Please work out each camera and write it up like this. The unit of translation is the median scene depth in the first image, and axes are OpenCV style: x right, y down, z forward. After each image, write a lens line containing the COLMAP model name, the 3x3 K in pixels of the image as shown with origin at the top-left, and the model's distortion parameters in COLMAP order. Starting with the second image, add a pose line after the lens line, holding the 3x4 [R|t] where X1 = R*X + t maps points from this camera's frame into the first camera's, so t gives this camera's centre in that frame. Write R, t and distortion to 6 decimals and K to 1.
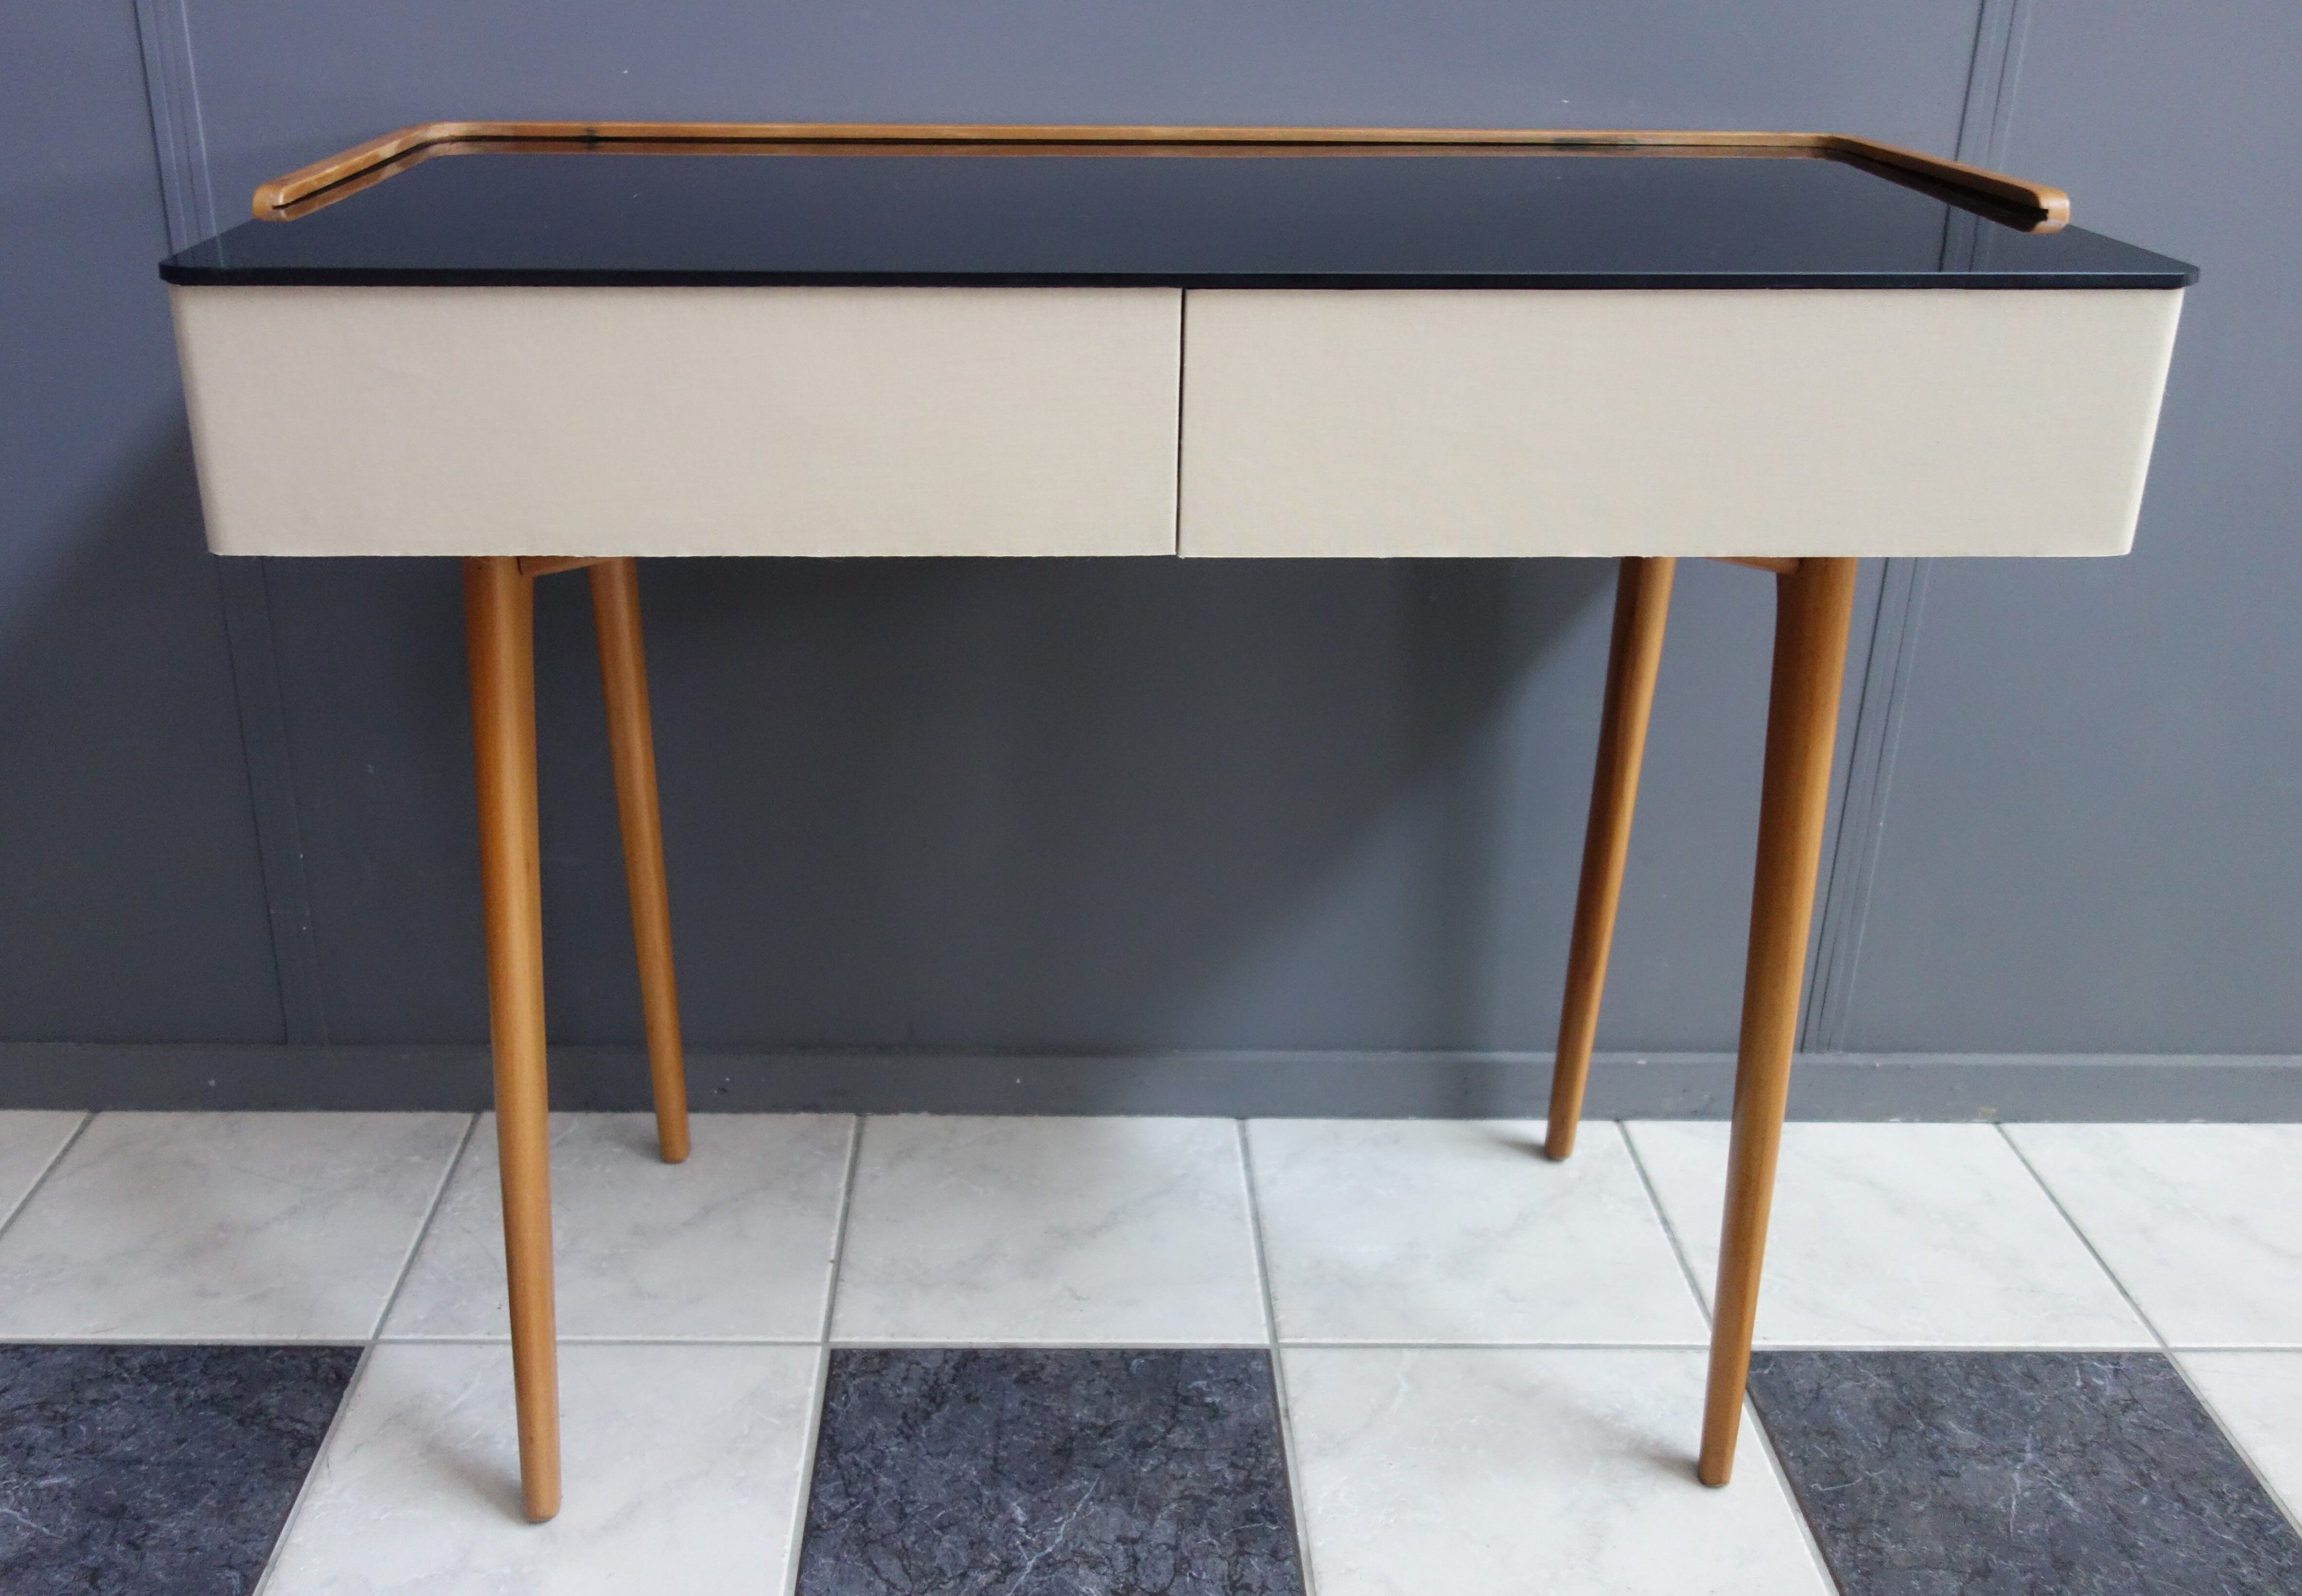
lens RADIAL K [[2090.9, 0, 1071.4], [0, 2090.9, 753.8], [0, 0, 1]] dist [-0.004223, 0.000000]
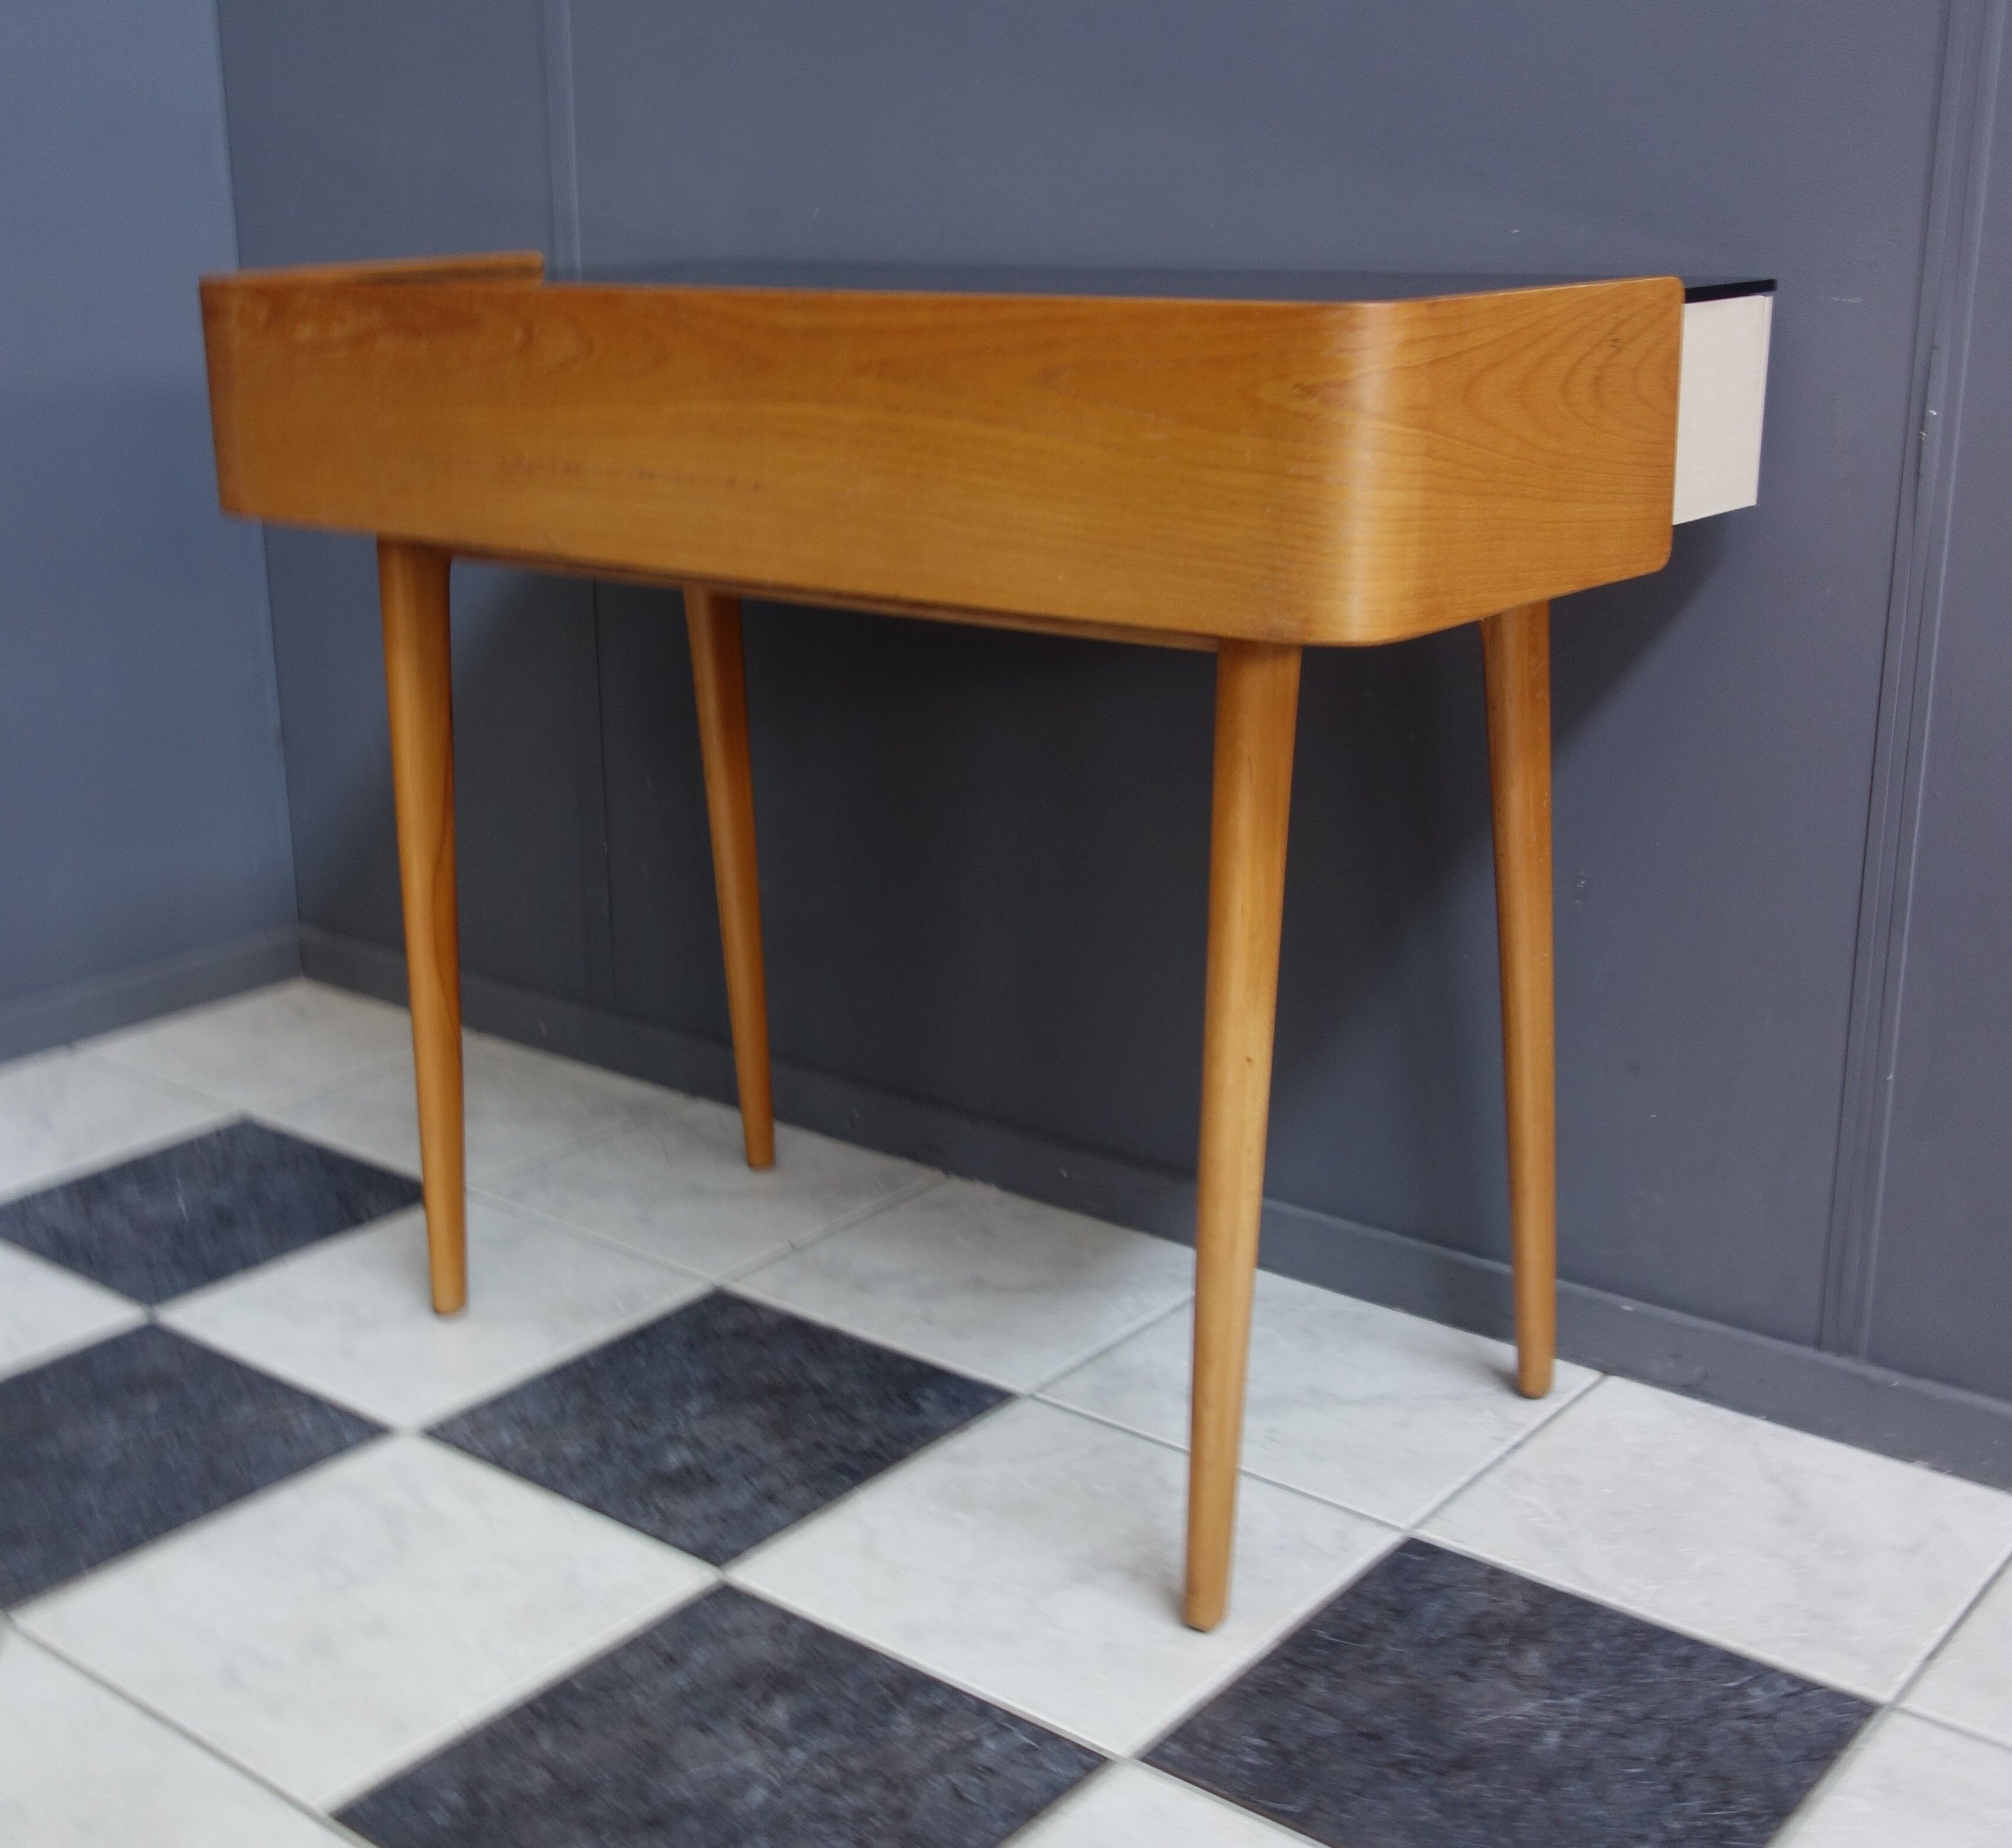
lens RADIAL K [[2540.0, 0, 963.3], [0, 2540.0, 945.6], [0, 0, 1]] dist [0.000606, 0.000000]
pose [[0.768906, 0.165856, -0.617474, 0.867010], [-0.228760, 0.973200, -0.023456, 0.109153], [0.597036, 0.159289, 0.786241, -0.049514]]
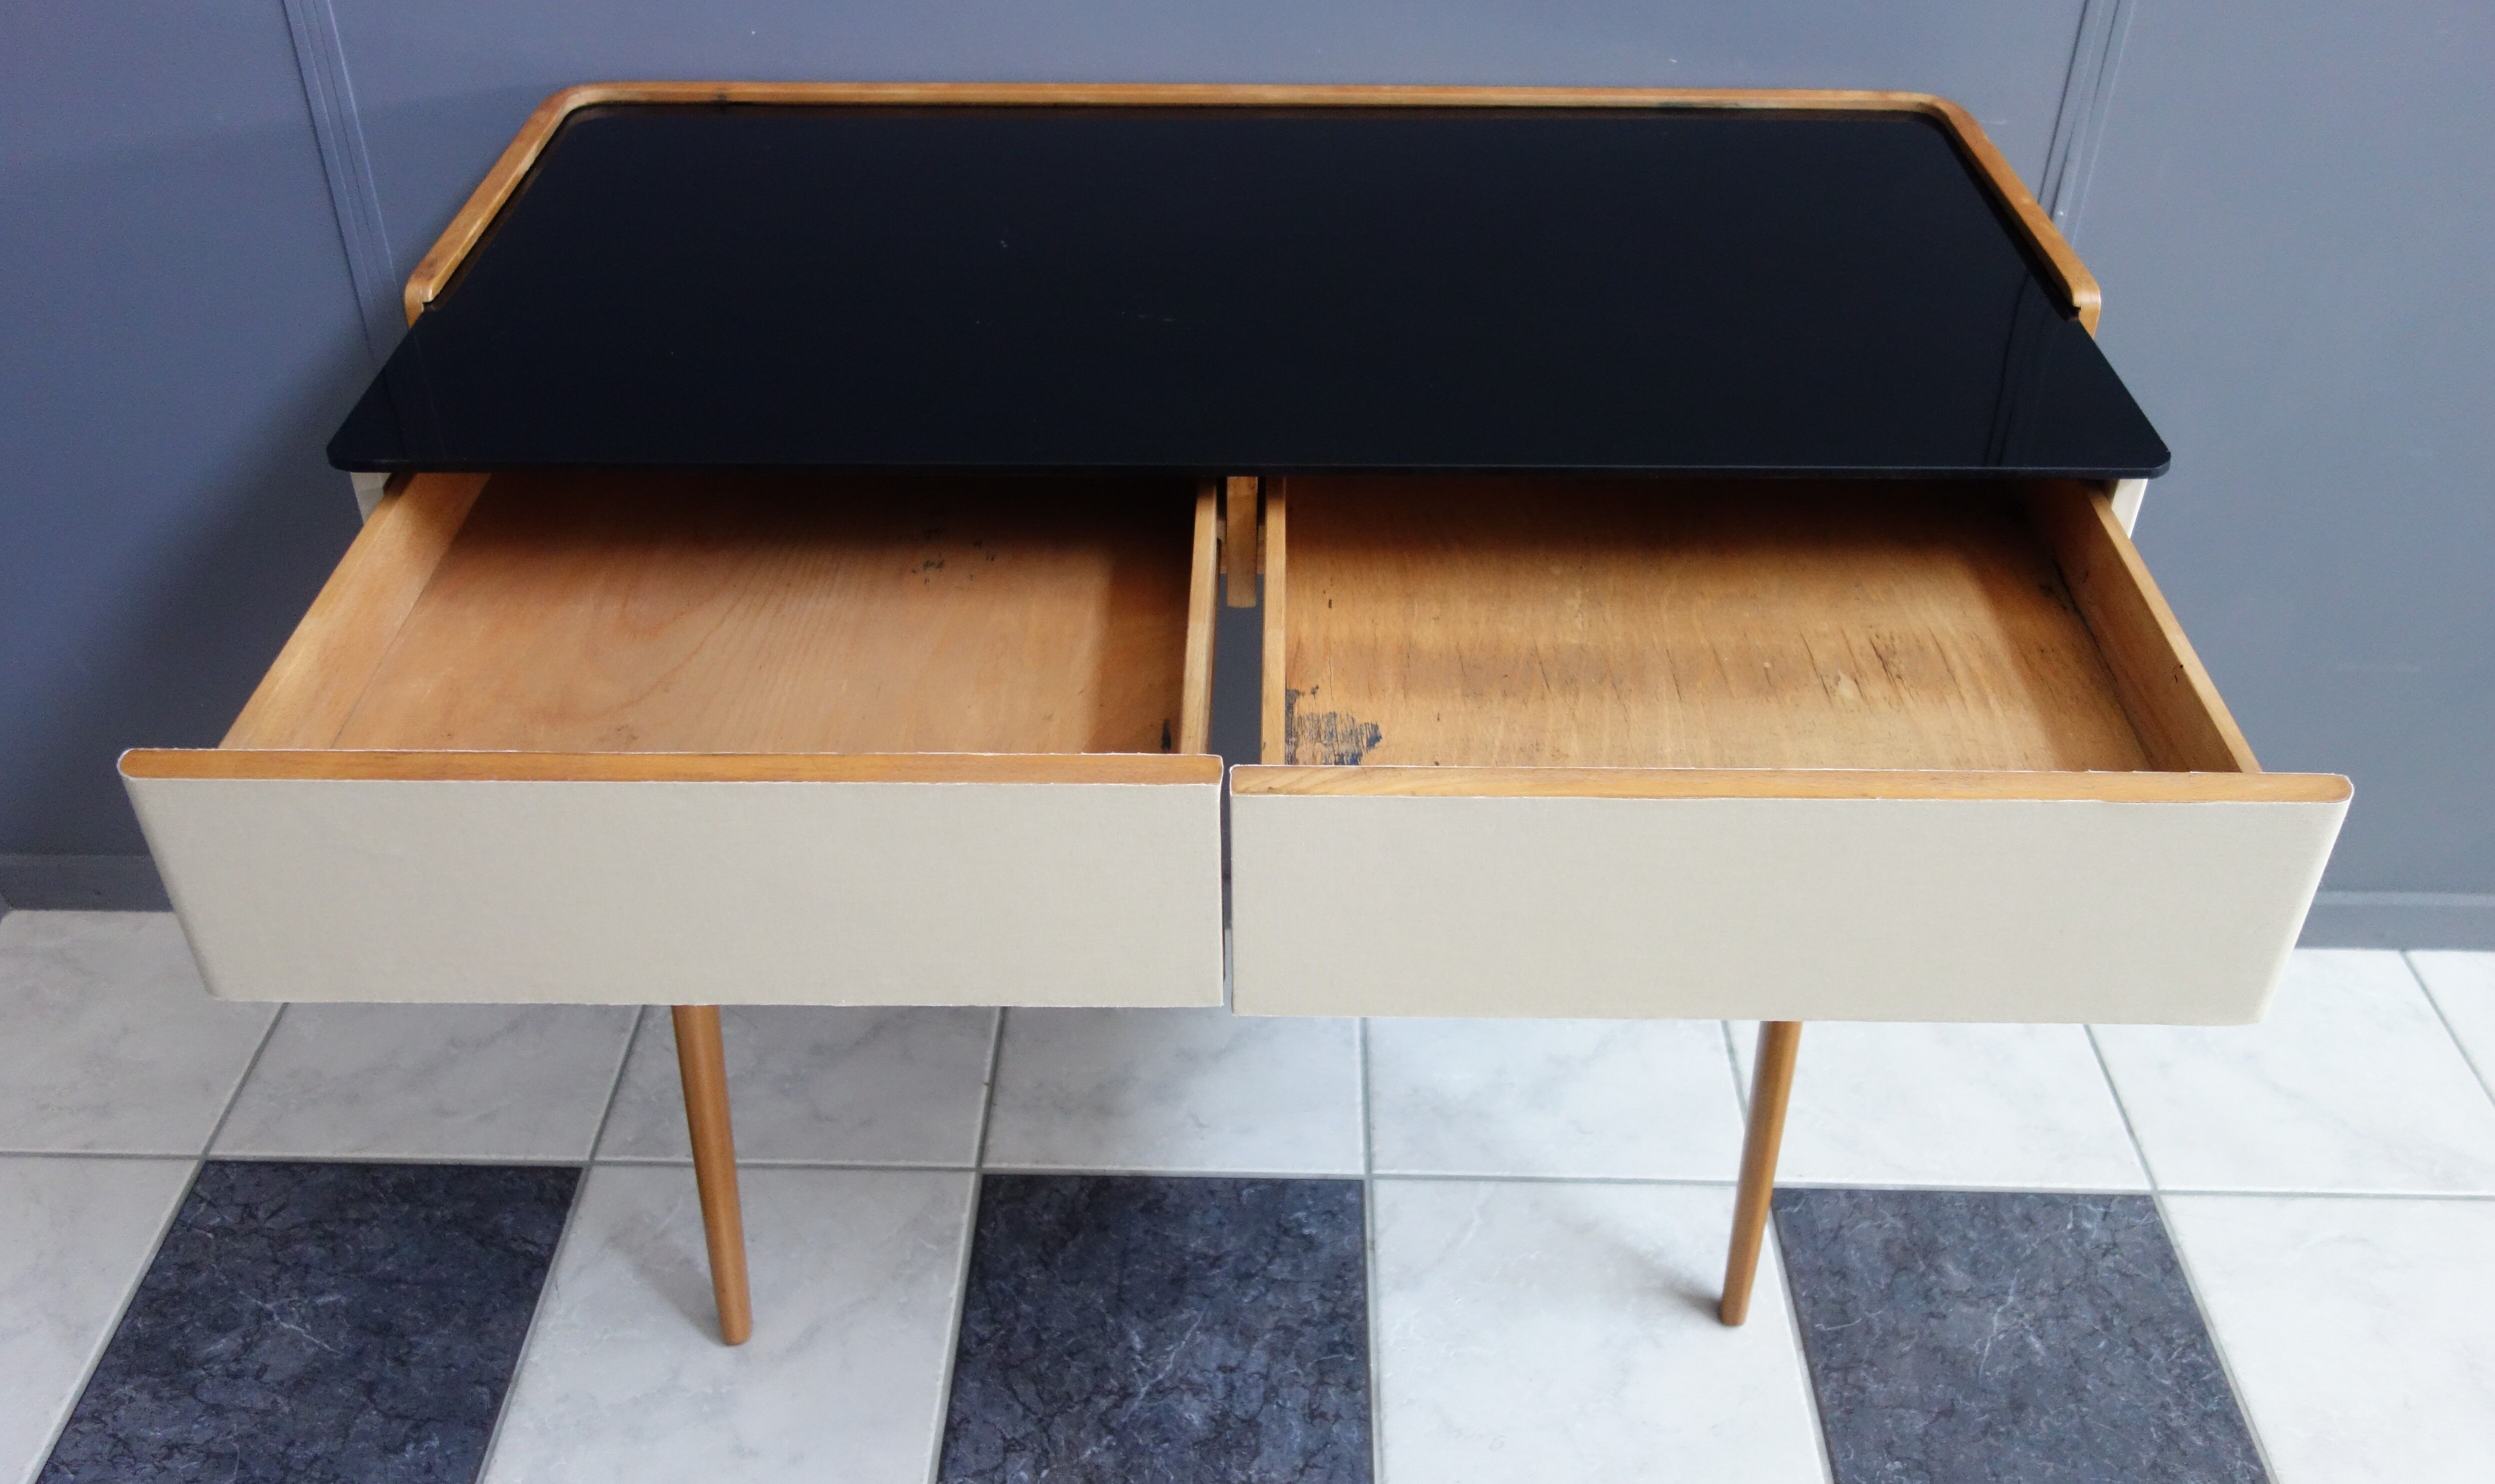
lens RADIAL K [[2144.4, 0, 1241.5], [0, 2144.4, 691.7], [0, 0, 1]] dist [0.011597, -0.021491]
pose [[0.999565, 0.010417, -0.027589, 0.061081], [-0.003905, 0.974049, 0.226303, -0.258570], [0.029230, -0.226096, 0.973666, -0.096584]]
